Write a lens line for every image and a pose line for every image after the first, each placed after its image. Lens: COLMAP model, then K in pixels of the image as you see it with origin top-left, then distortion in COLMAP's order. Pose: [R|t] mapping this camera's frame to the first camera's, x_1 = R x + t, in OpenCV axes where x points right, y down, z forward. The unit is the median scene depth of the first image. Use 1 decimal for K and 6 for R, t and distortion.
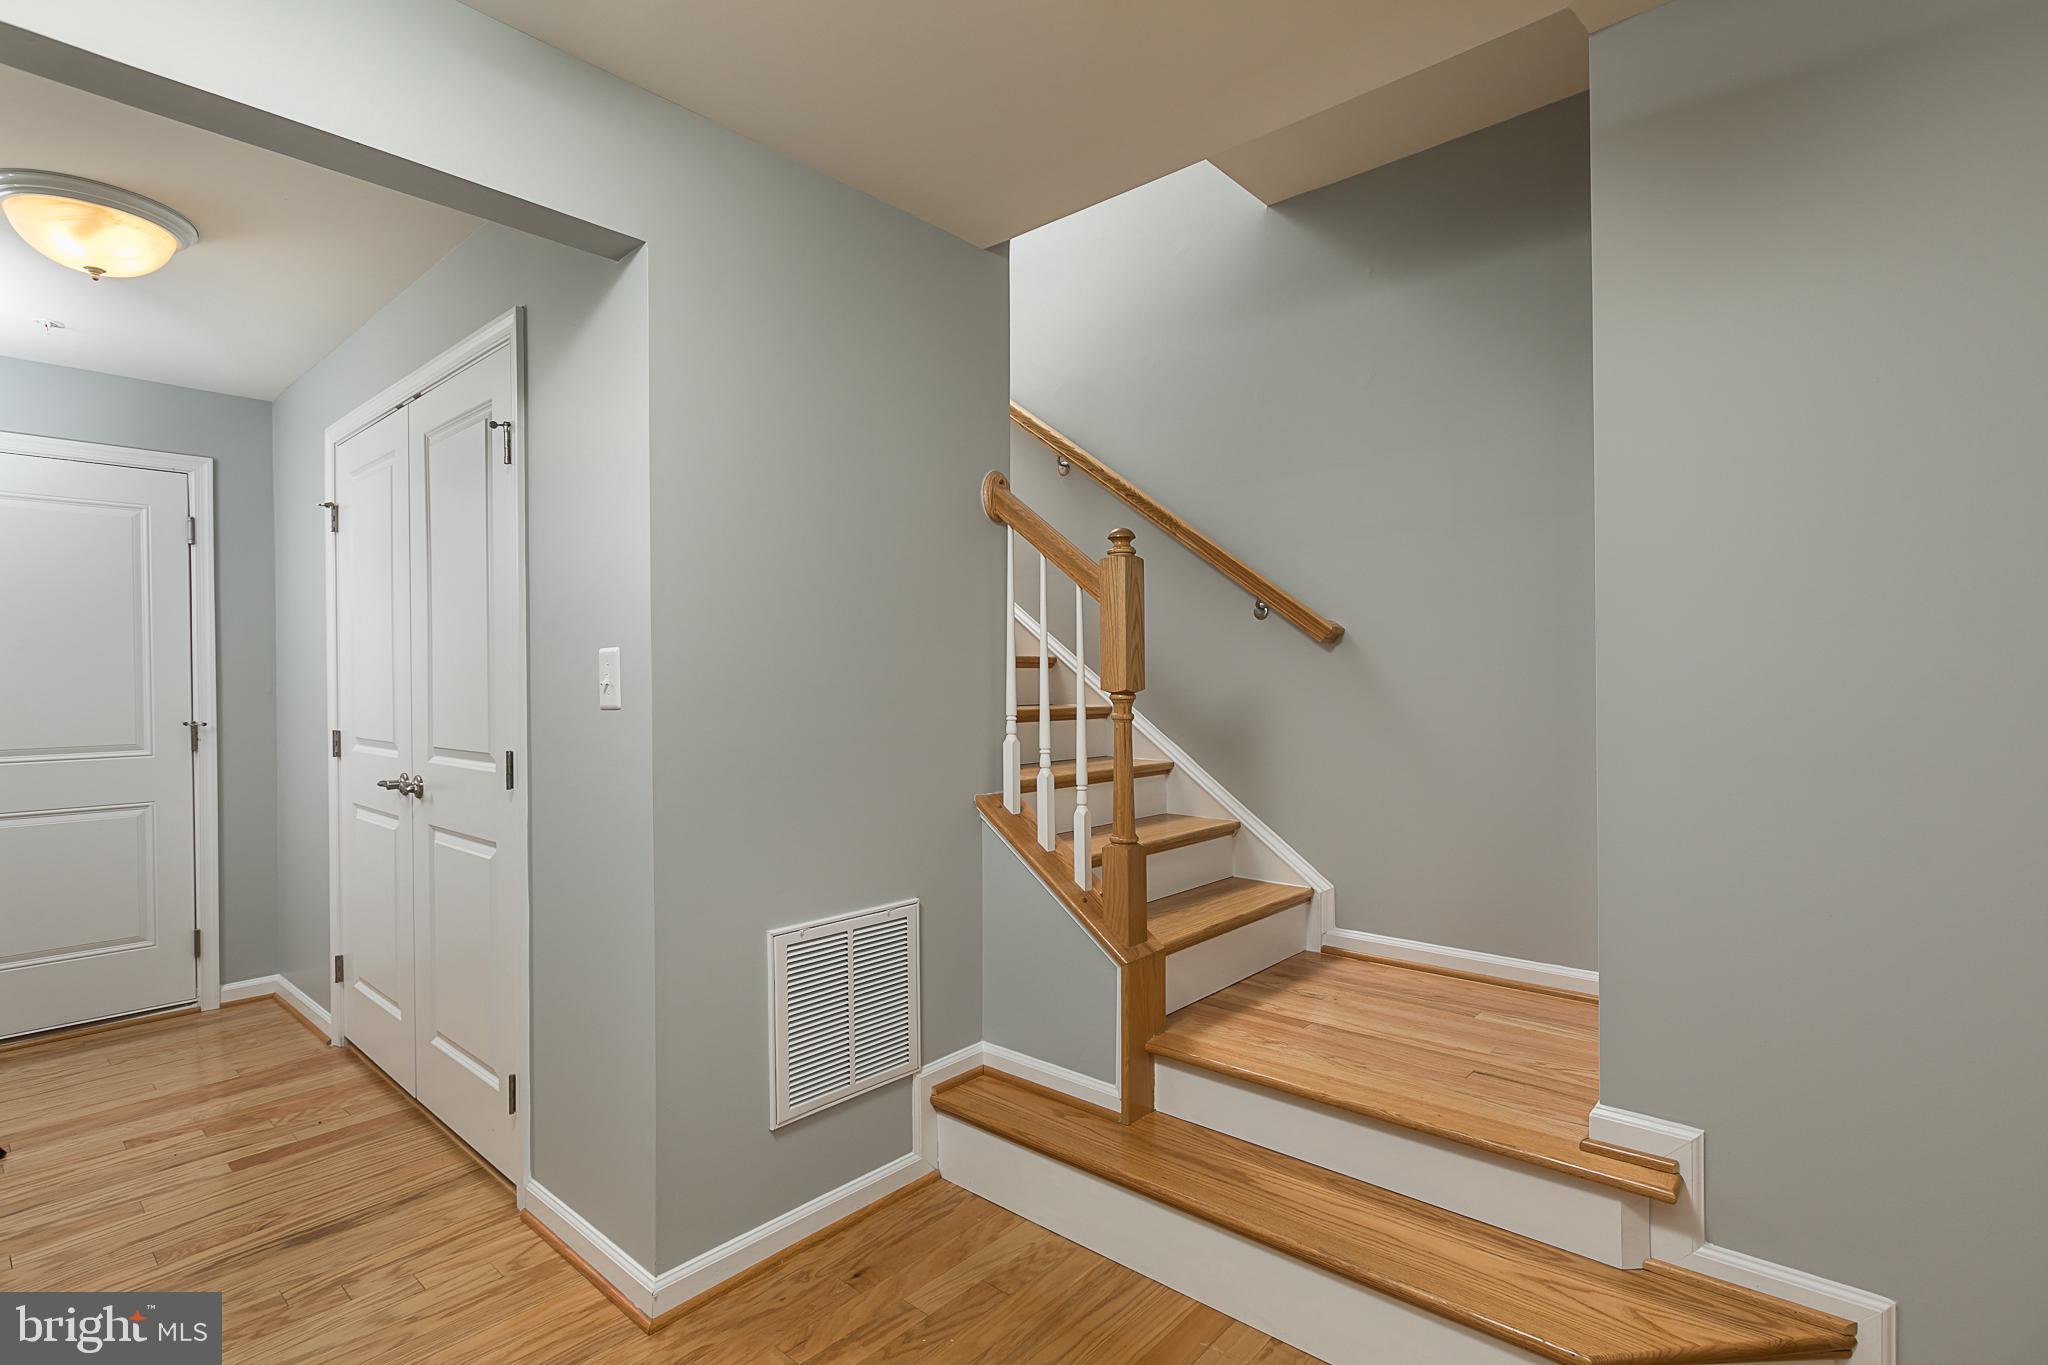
lens RADIAL K [[975.0, 0, 1020.4], [0, 975.0, 684.3], [0, 0, 1]] dist [0.001492, -0.000070]
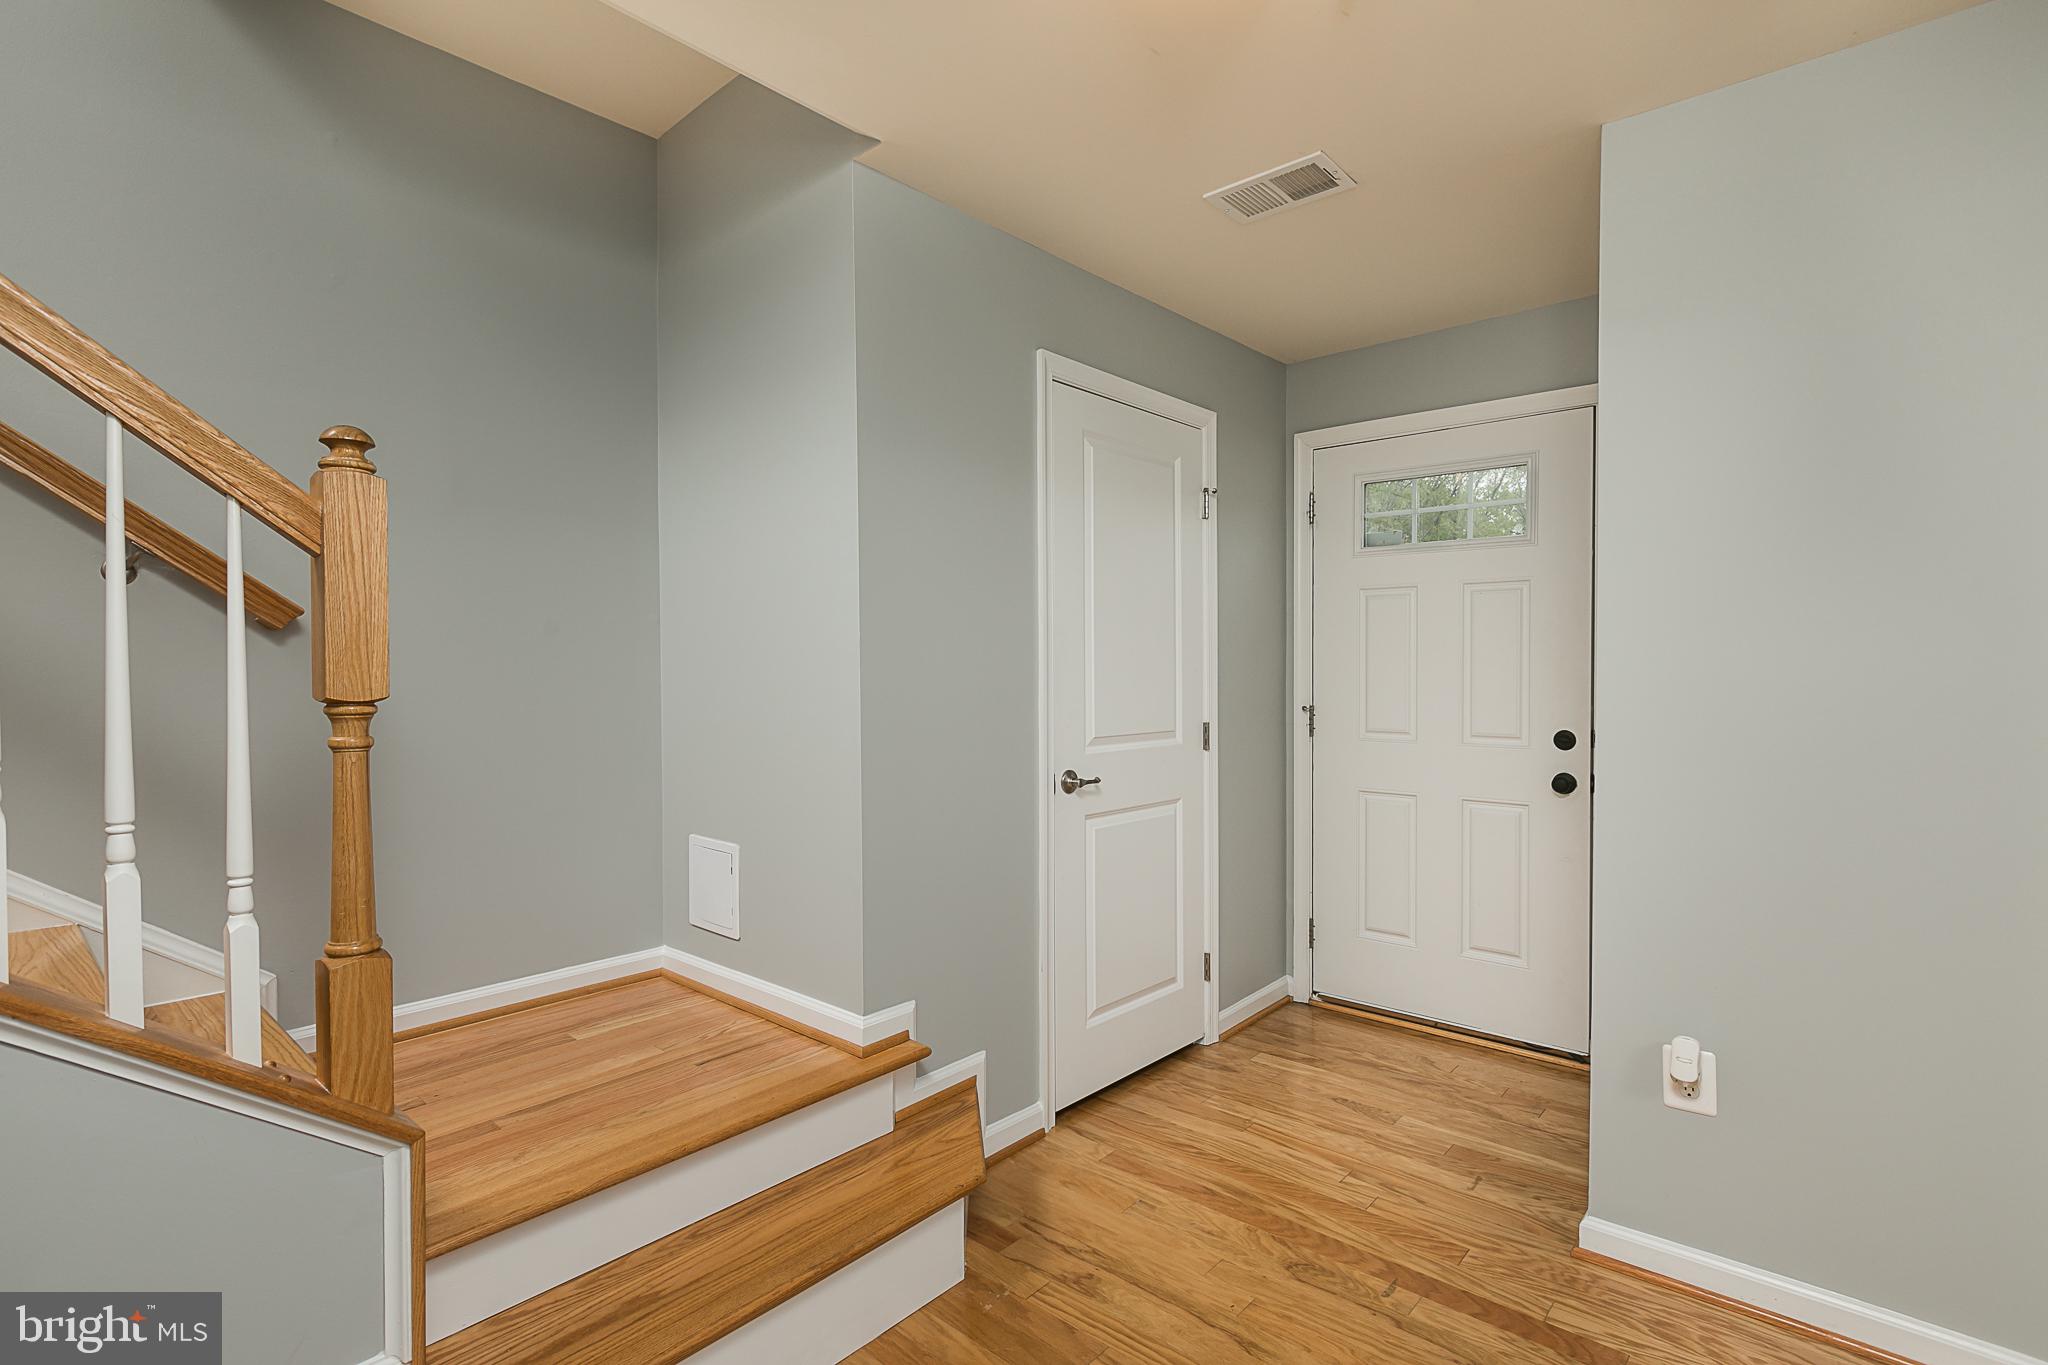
lens RADIAL K [[975.0, 0, 1021.5], [0, 975.0, 682.0], [0, 0, 1]] dist [0.001492, -0.000070]
pose [[0.004972, -0.001925, 0.999986, -0.522261], [0.007754, 0.999968, 0.001887, -0.001943], [-0.999958, 0.007744, 0.004987, 0.622098]]
